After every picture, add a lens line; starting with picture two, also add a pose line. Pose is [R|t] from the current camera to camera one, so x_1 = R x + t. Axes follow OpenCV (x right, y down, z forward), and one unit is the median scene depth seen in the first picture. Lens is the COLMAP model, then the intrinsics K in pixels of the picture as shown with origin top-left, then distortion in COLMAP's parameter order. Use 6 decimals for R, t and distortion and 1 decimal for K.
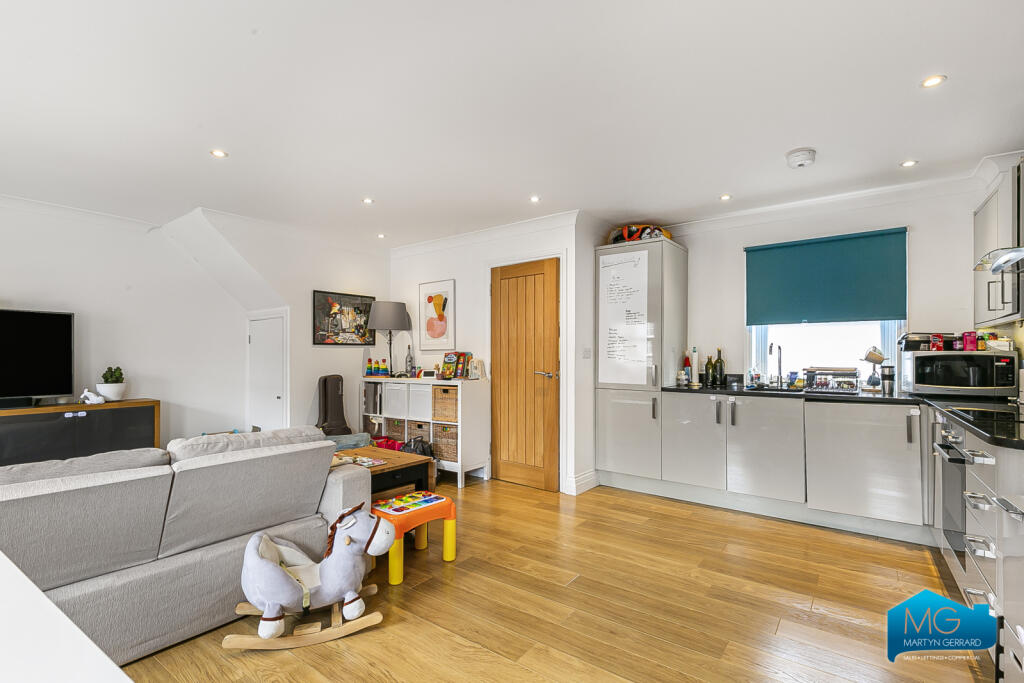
lens RADIAL K [[471.6, 0, 516.3], [0, 471.6, 353.0], [0, 0, 1]] dist [0.001798, 0.000073]
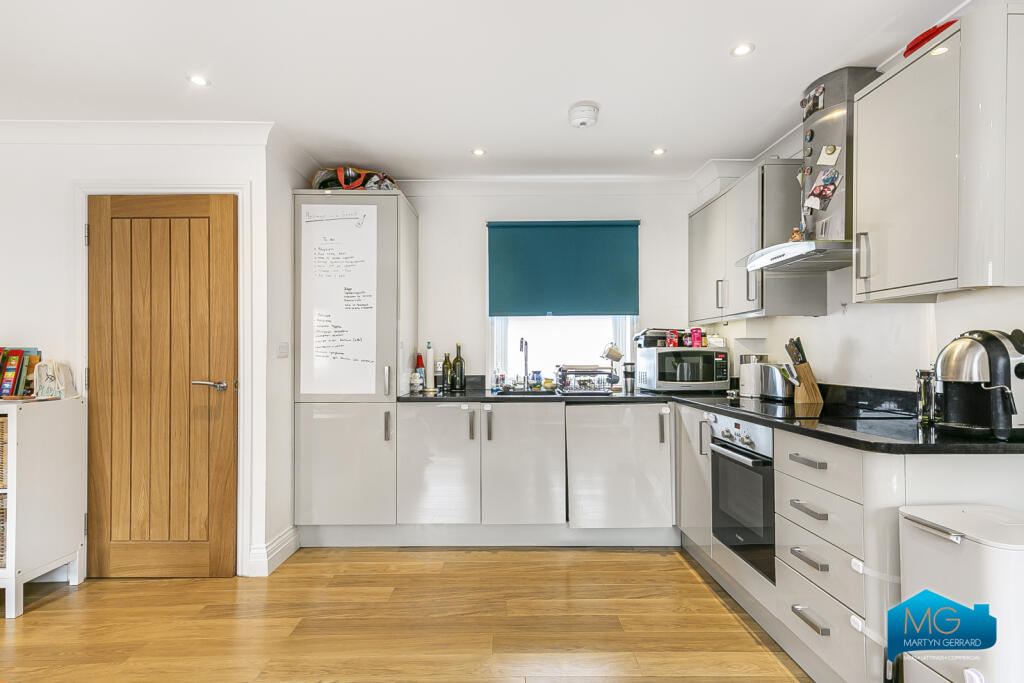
lens RADIAL K [[544.1, 0, 509.7], [0, 544.1, 349.3], [0, 0, 1]] dist [0.023322, -0.000181]
pose [[0.795835, -0.000026, 0.605514, -0.058044], [0.001392, 0.999997, -0.001786, 0.001403], [-0.605512, 0.002264, 0.795833, 0.212188]]
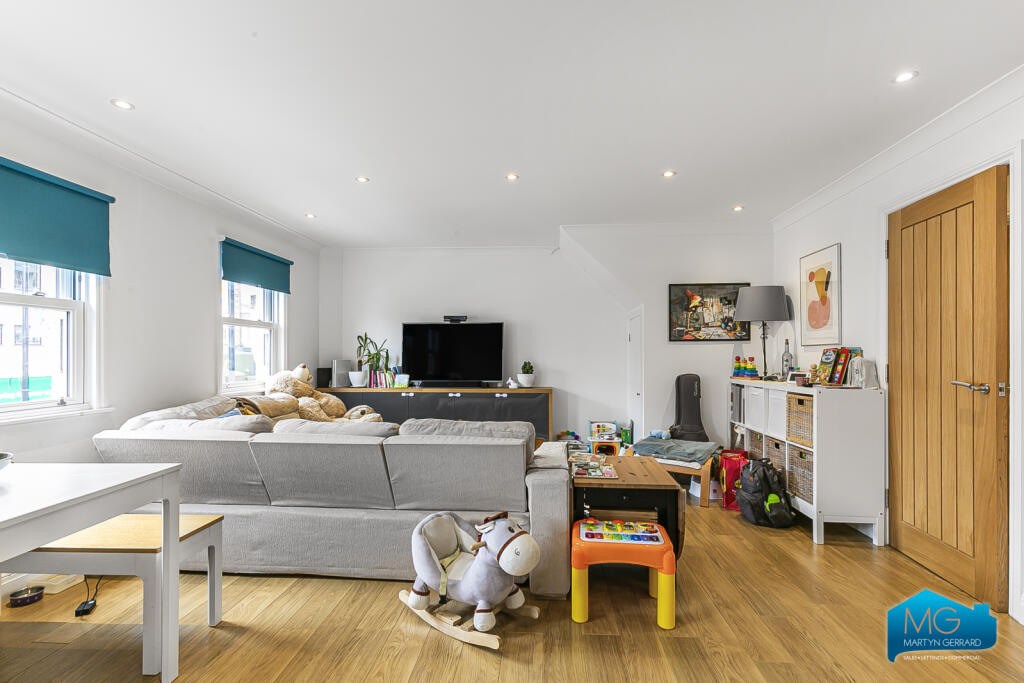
lens RADIAL K [[471.6, 0, 516.3], [0, 471.6, 353.0], [0, 0, 1]] dist [0.001798, 0.000073]
pose [[0.545979, -0.000611, -0.837799, 0.230916], [0.004392, 0.999988, 0.002134, 0.002723], [0.837788, -0.004845, 0.545975, 0.259525]]
